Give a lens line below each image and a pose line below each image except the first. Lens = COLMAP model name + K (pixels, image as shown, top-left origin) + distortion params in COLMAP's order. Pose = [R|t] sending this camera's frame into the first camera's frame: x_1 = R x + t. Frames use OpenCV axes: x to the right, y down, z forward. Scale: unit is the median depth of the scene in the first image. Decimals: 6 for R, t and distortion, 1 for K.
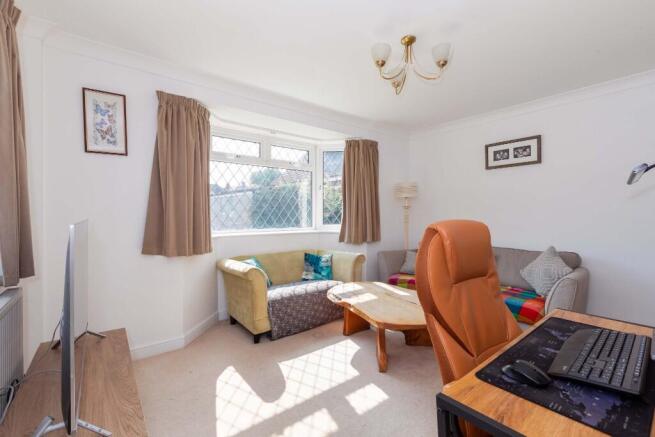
lens RADIAL K [[289.2, 0, 327.6], [0, 289.2, 218.3], [0, 0, 1]] dist [0.000731, -0.000317]
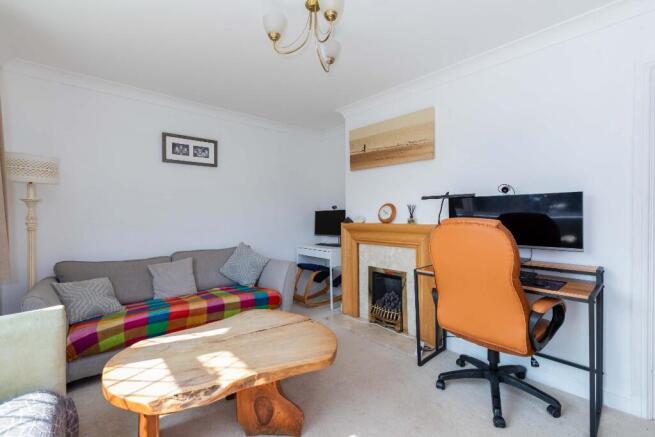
lens RADIAL K [[289.2, 0, 327.5], [0, 289.2, 215.0], [0, 0, 1]] dist [0.000731, -0.000317]
pose [[-0.048987, -0.011367, 0.998735, -0.344469], [0.010783, 0.999871, 0.011909, -0.018703], [-0.998741, 0.011353, -0.048858, 0.605267]]
